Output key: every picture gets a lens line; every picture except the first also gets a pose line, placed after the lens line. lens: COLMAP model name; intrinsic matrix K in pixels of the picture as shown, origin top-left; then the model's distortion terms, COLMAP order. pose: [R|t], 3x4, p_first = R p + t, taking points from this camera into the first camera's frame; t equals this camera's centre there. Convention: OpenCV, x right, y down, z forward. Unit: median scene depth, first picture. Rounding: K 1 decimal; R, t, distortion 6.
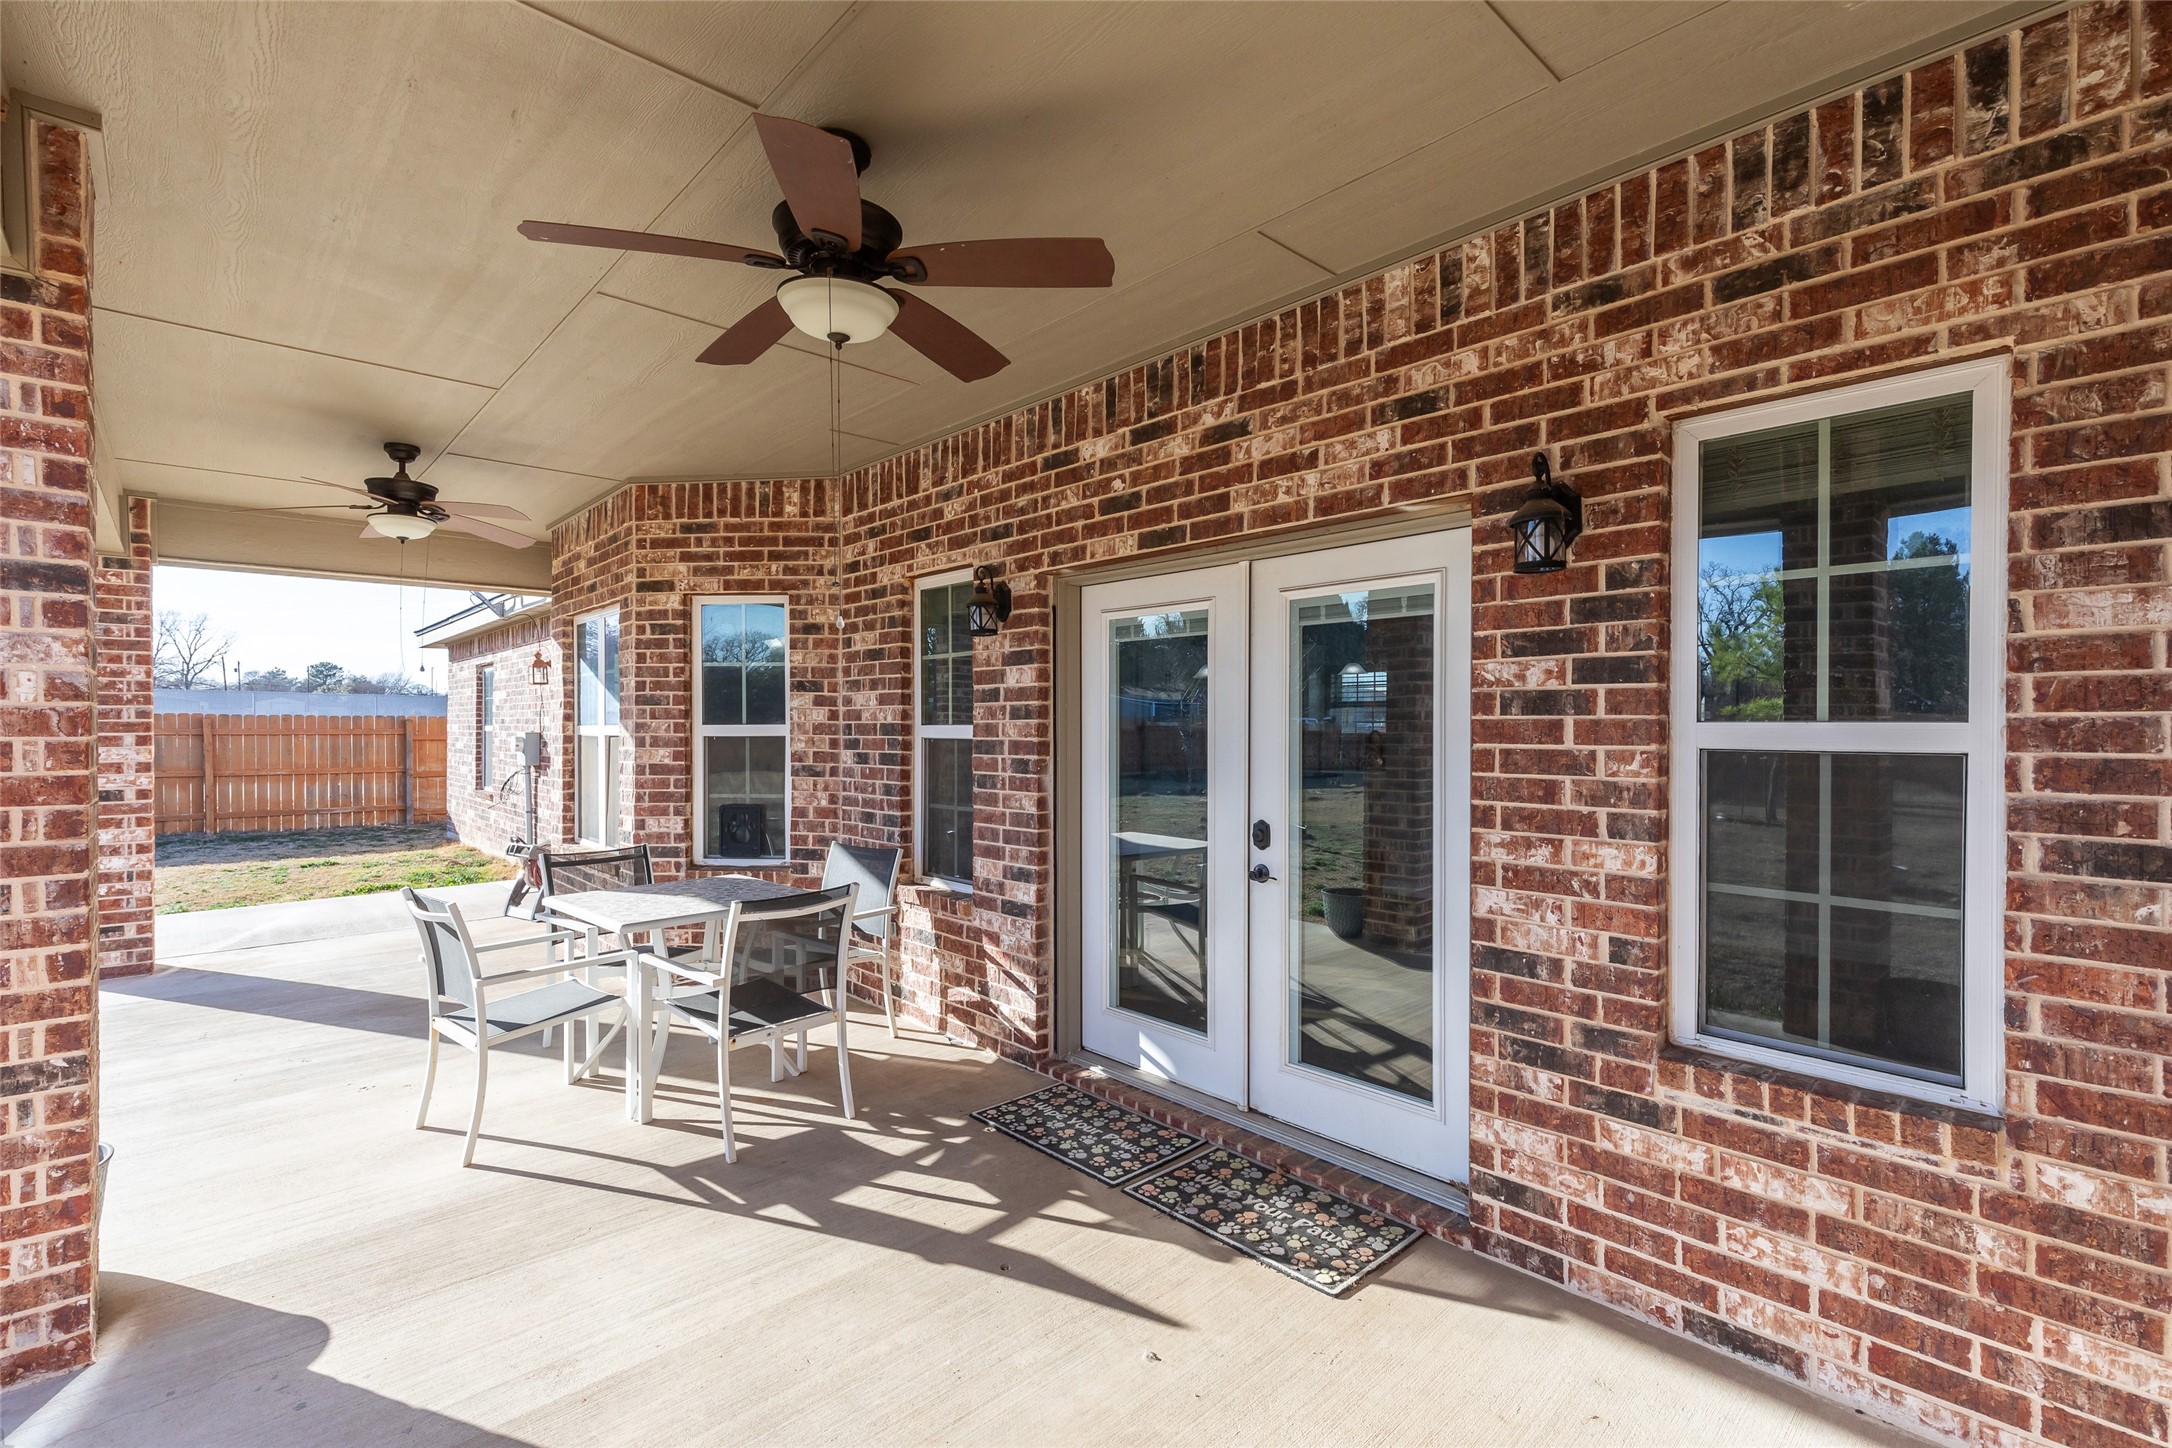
lens RADIAL K [[973.5, 0, 1084.0], [0, 973.5, 732.7], [0, 0, 1]] dist [0.003778, 0.000423]
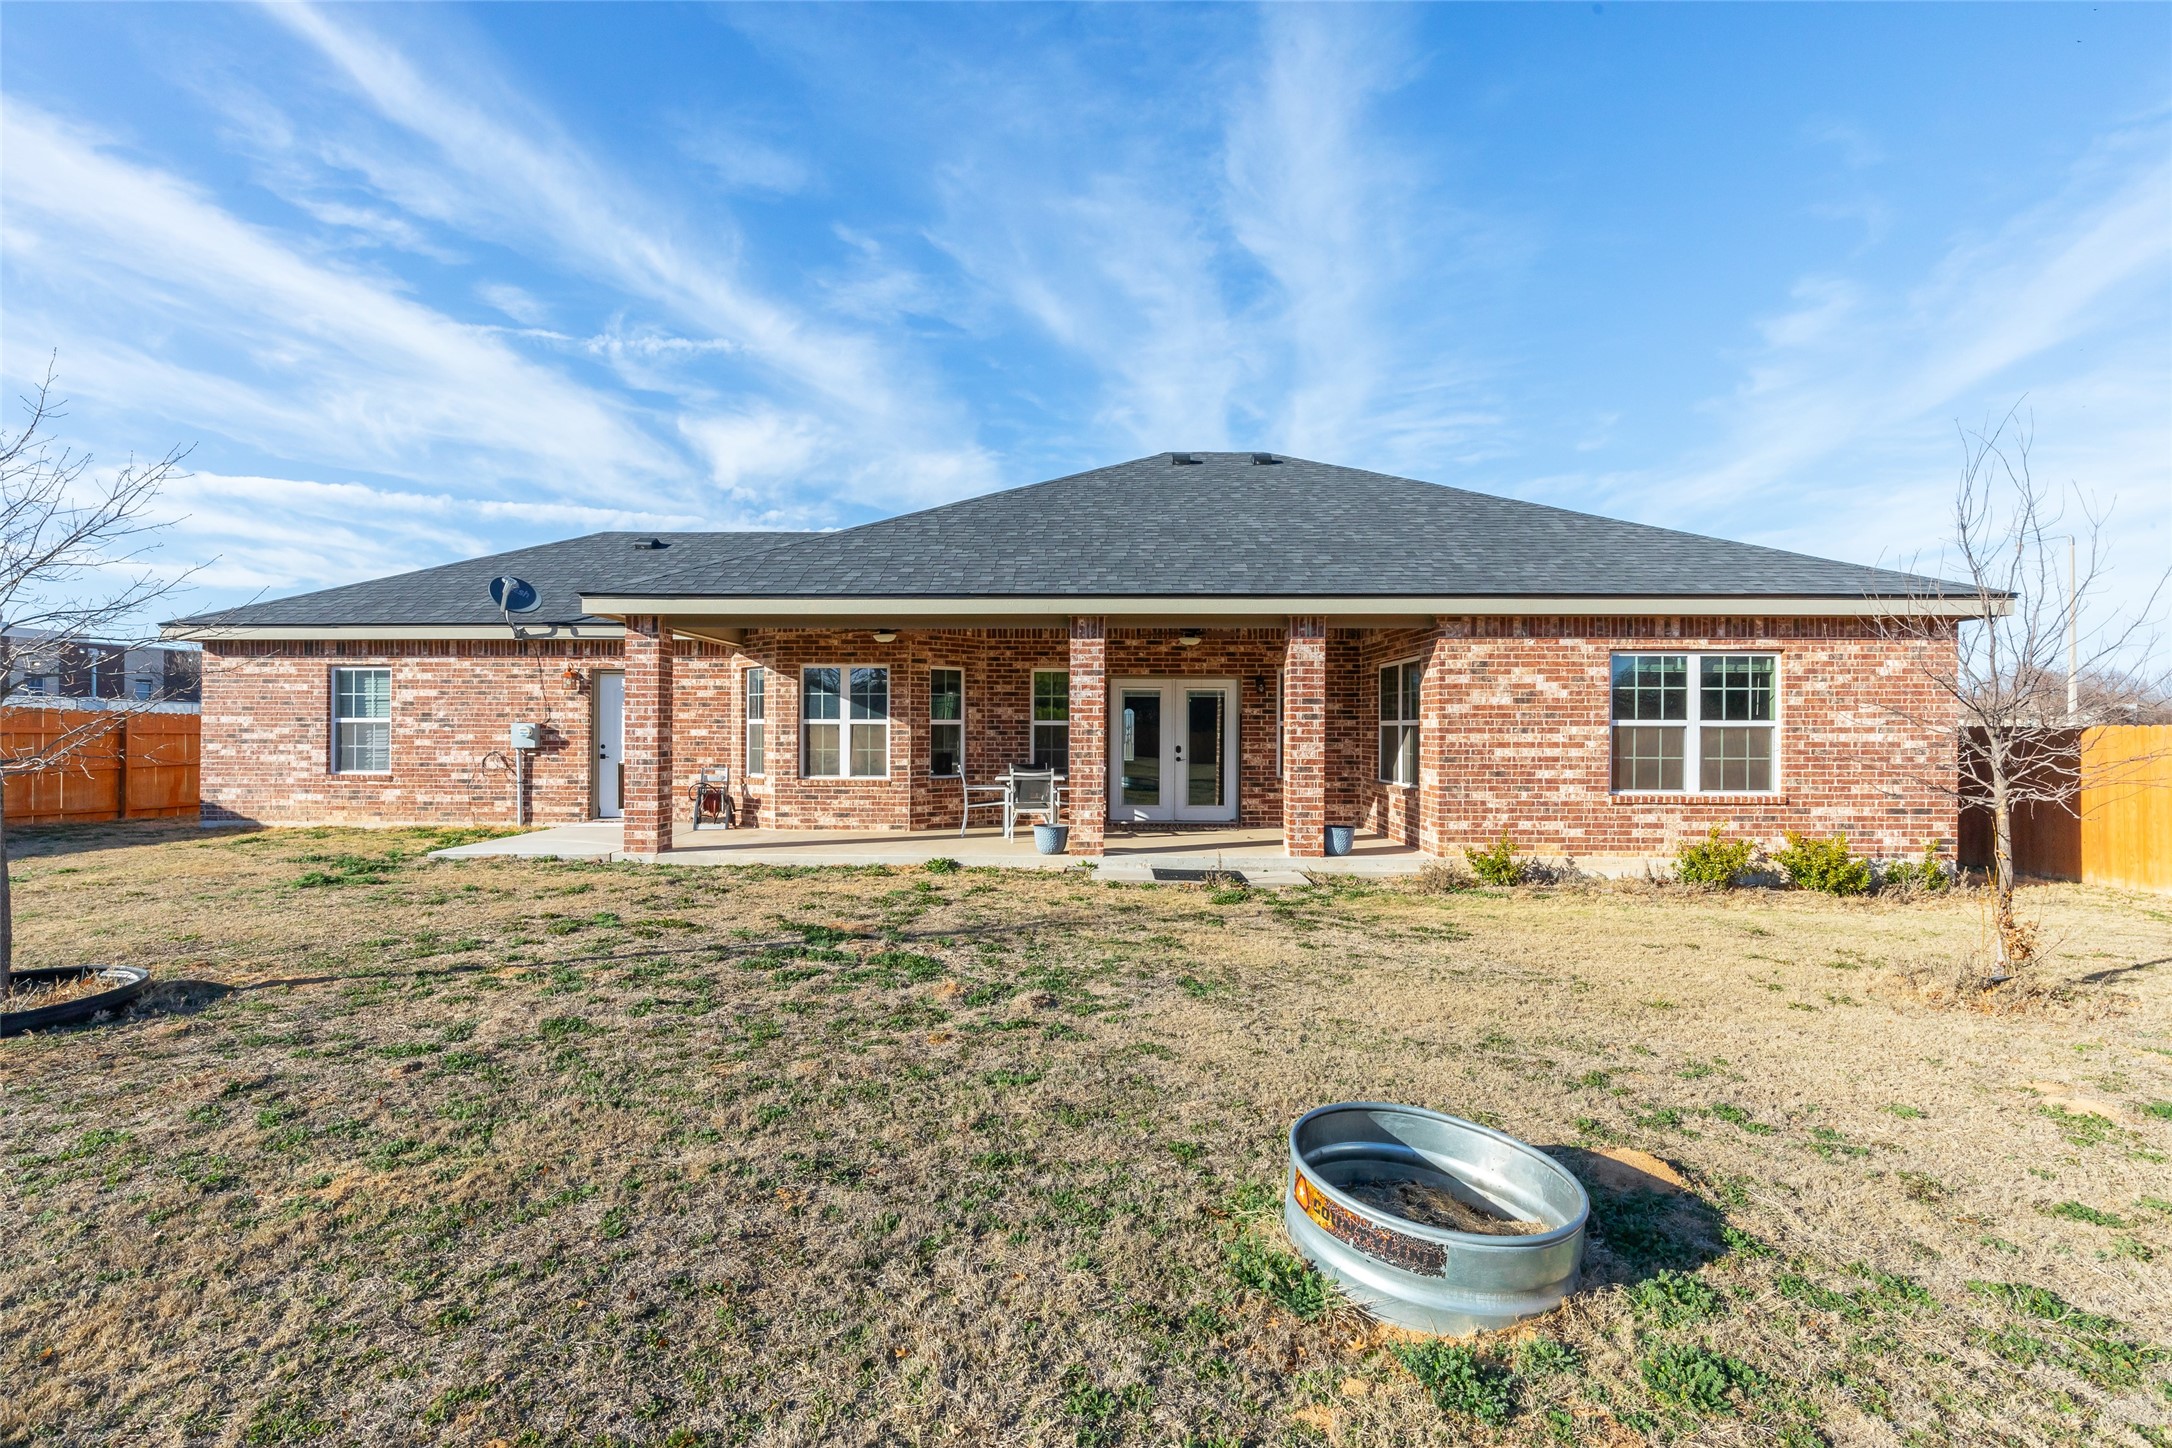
lens RADIAL K [[1053.5, 0, 1085.9], [0, 1053.5, 750.5], [0, 0, 1]] dist [-0.005341, 0.002042]
pose [[0.695543, -0.009789, 0.718418, -2.036725], [0.000035, 0.999908, 0.013590, 0.033773], [-0.718484, -0.009427, 0.695479, -1.097250]]
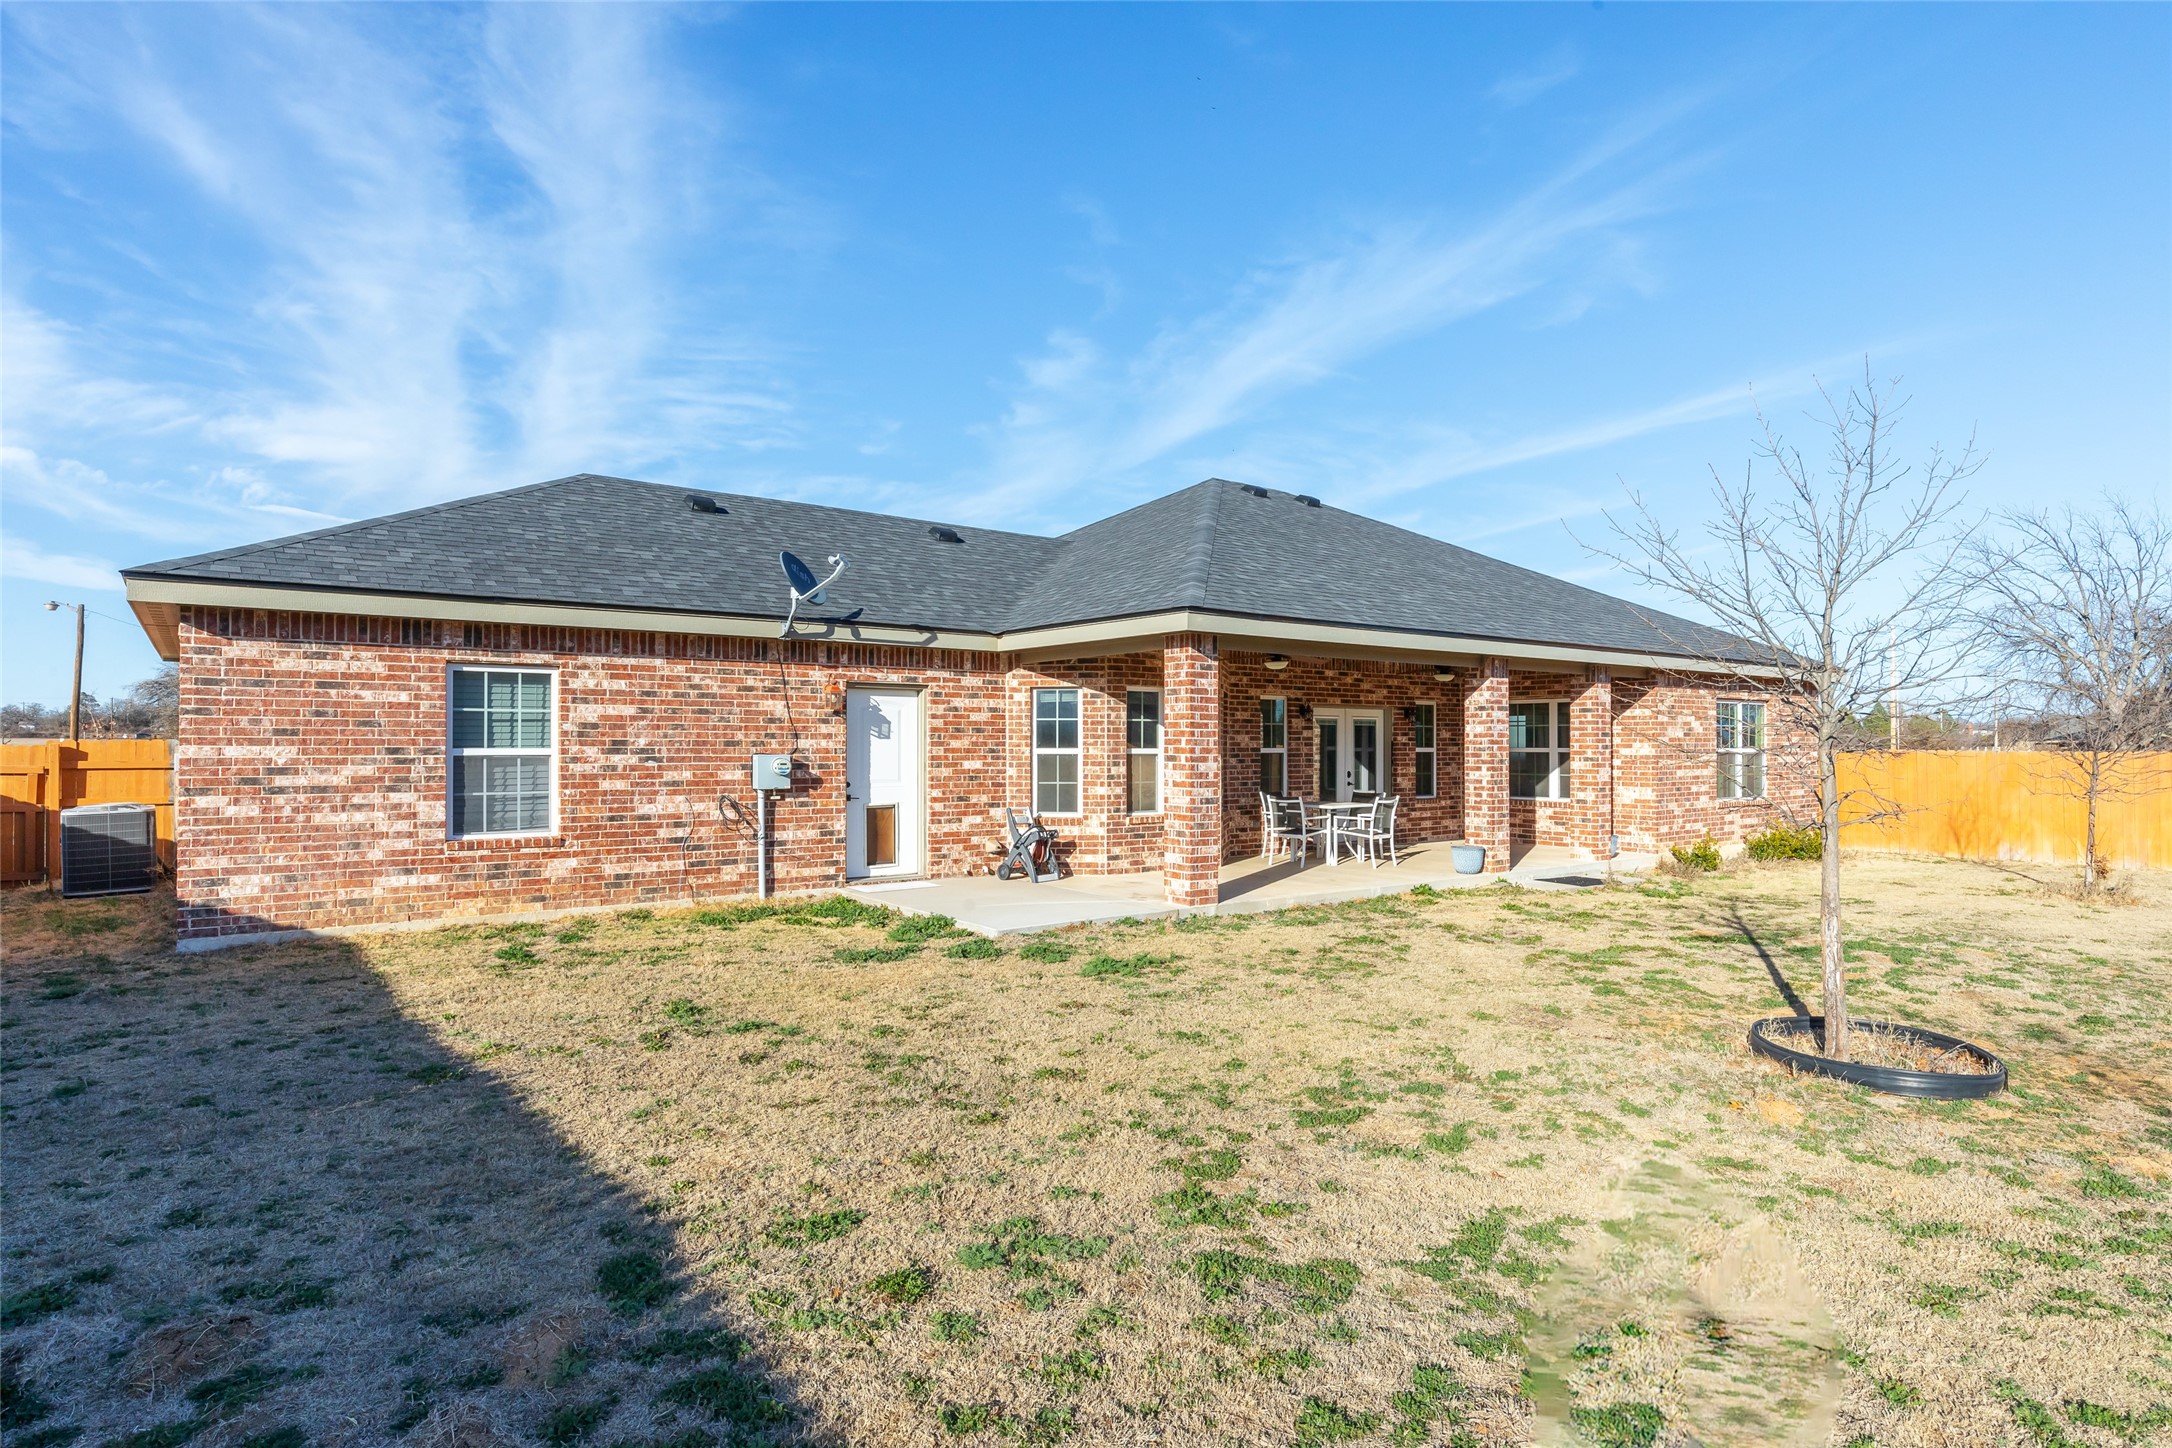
lens RADIAL K [[1205.7, 0, 1086.0], [0, 1205.7, 724.0], [0, 0, 1]] dist [-0.002117, 0.000649]
pose [[0.082696, 0.017626, 0.996419, -3.296712], [0.004309, 0.999828, -0.018044, -0.014645], [-0.996566, 0.005785, 0.082605, 1.103649]]
